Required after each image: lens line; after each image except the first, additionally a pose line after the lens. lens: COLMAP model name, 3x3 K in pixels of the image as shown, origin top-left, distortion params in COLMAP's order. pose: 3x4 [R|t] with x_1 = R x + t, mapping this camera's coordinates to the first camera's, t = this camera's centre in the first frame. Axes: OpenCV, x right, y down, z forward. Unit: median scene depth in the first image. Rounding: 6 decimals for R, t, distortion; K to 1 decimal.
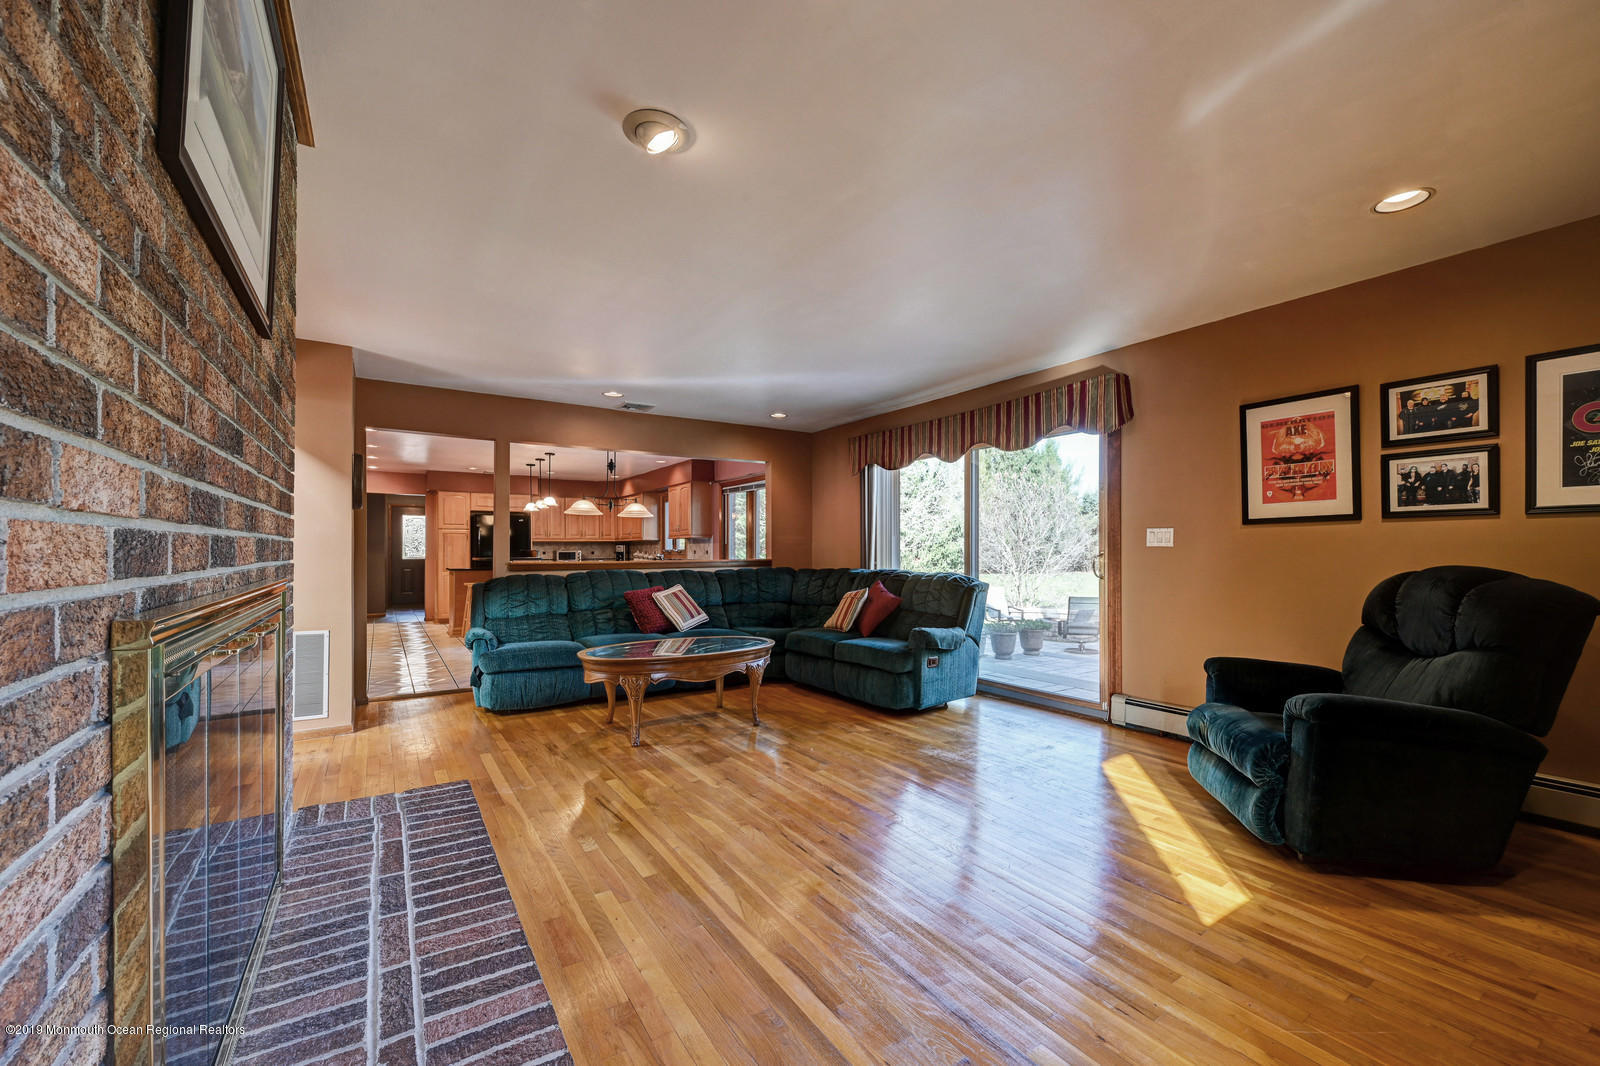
lens RADIAL K [[634.2, 0, 800.1], [0, 634.2, 543.8], [0, 0, 1]] dist [-0.002748, -0.000141]
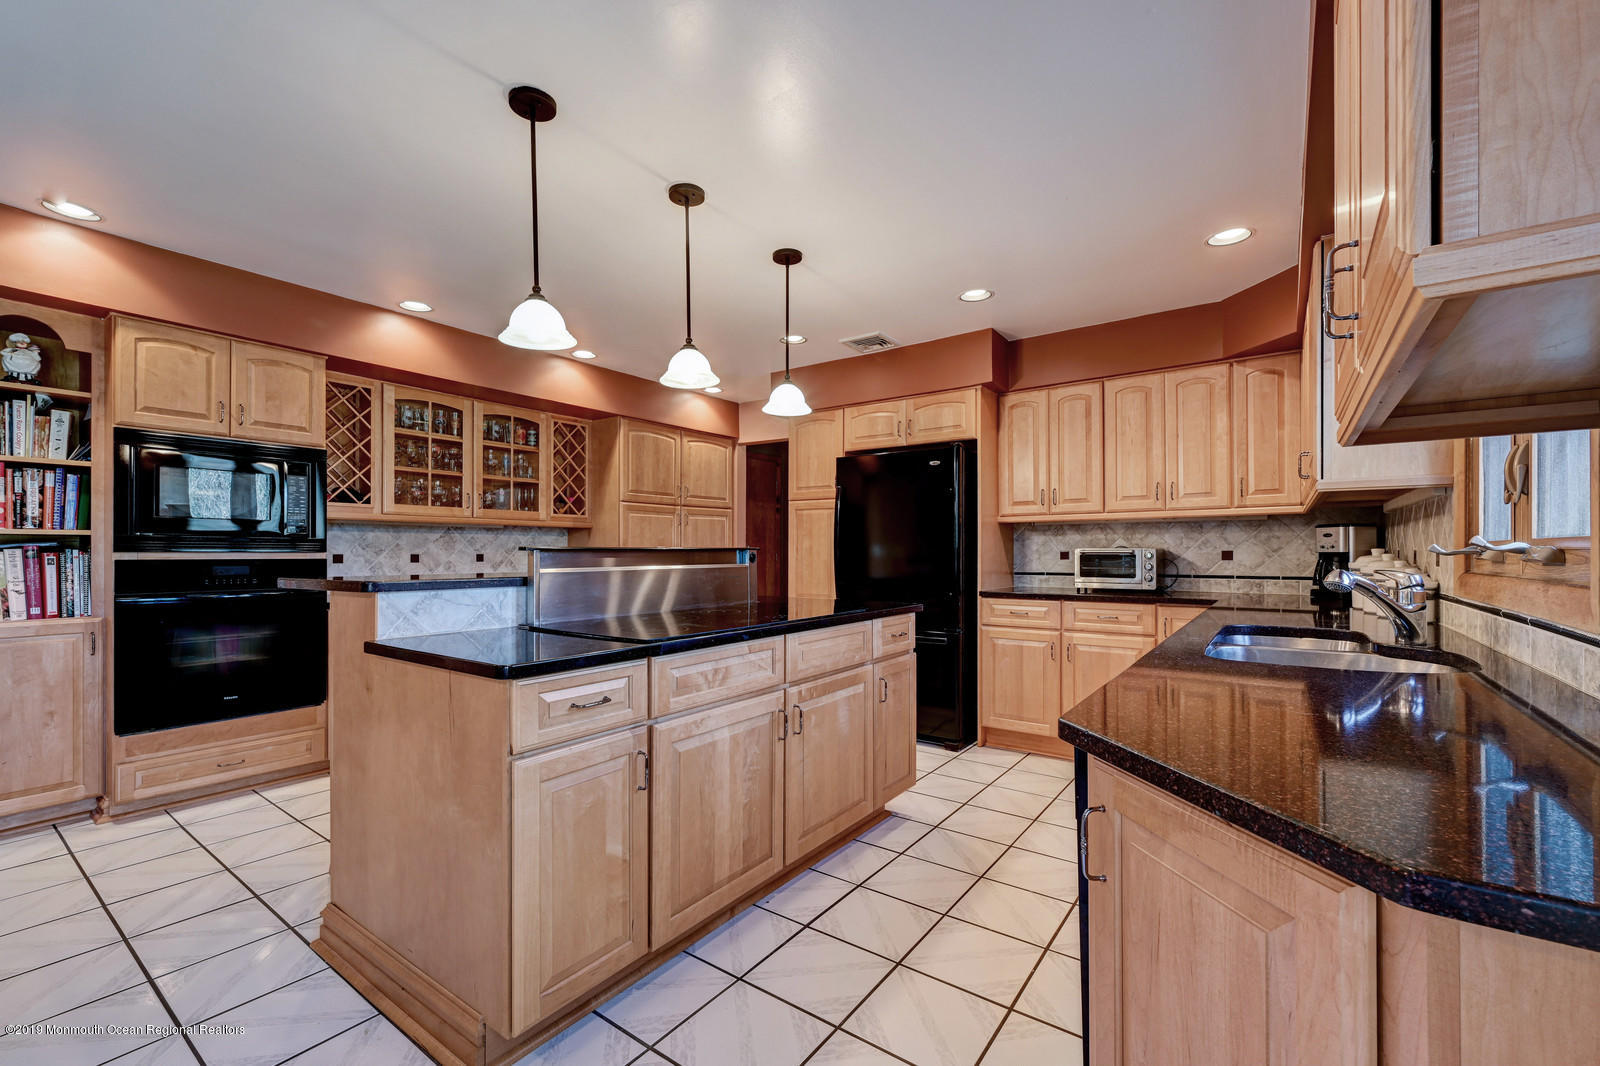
lens RADIAL K [[673.5, 0, 801.0], [0, 673.5, 542.2], [0, 0, 1]] dist [-0.000632, -0.000050]
pose [[0.355196, -0.006545, -0.934769, -0.301882], [0.010302, 0.999942, -0.003087, 0.019368], [0.934735, -0.008534, 0.355243, 2.013916]]
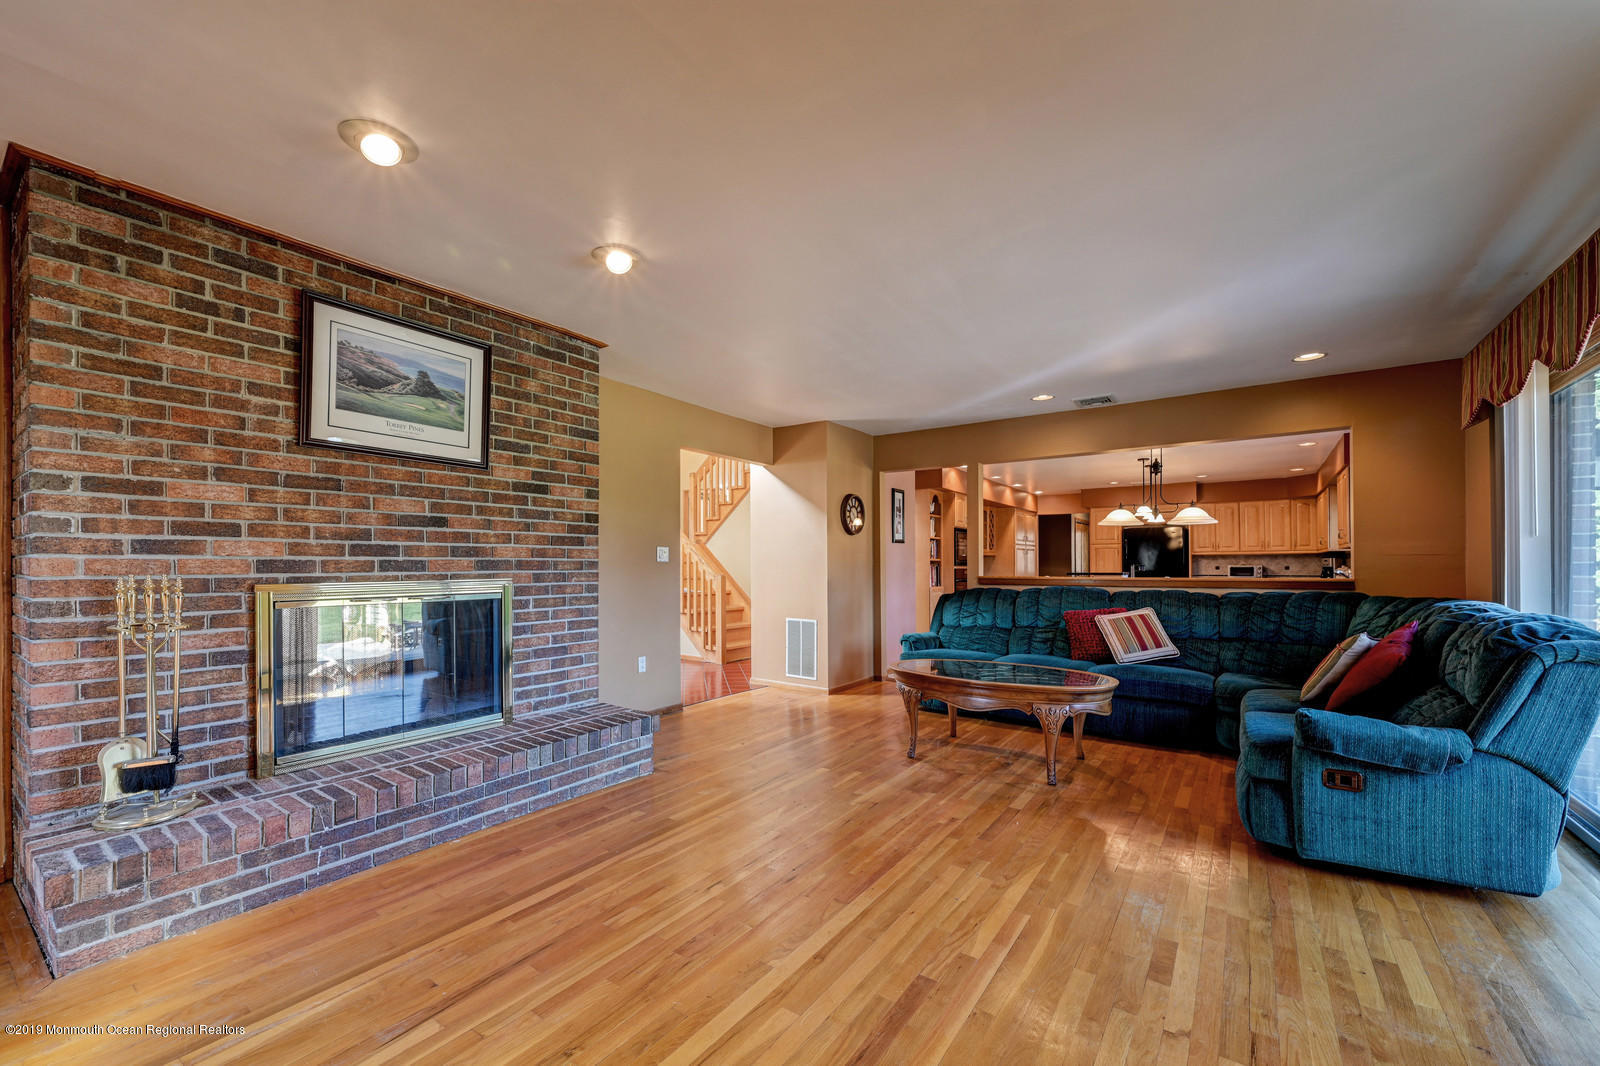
lens RADIAL K [[634.2, 0, 795.2], [0, 634.2, 559.6], [0, 0, 1]] dist [-0.002748, -0.000141]
pose [[0.364567, -0.006400, -0.931155, 0.535178], [0.008466, 0.999958, -0.003559, 0.002940], [0.931139, -0.006586, 0.364606, 0.391760]]
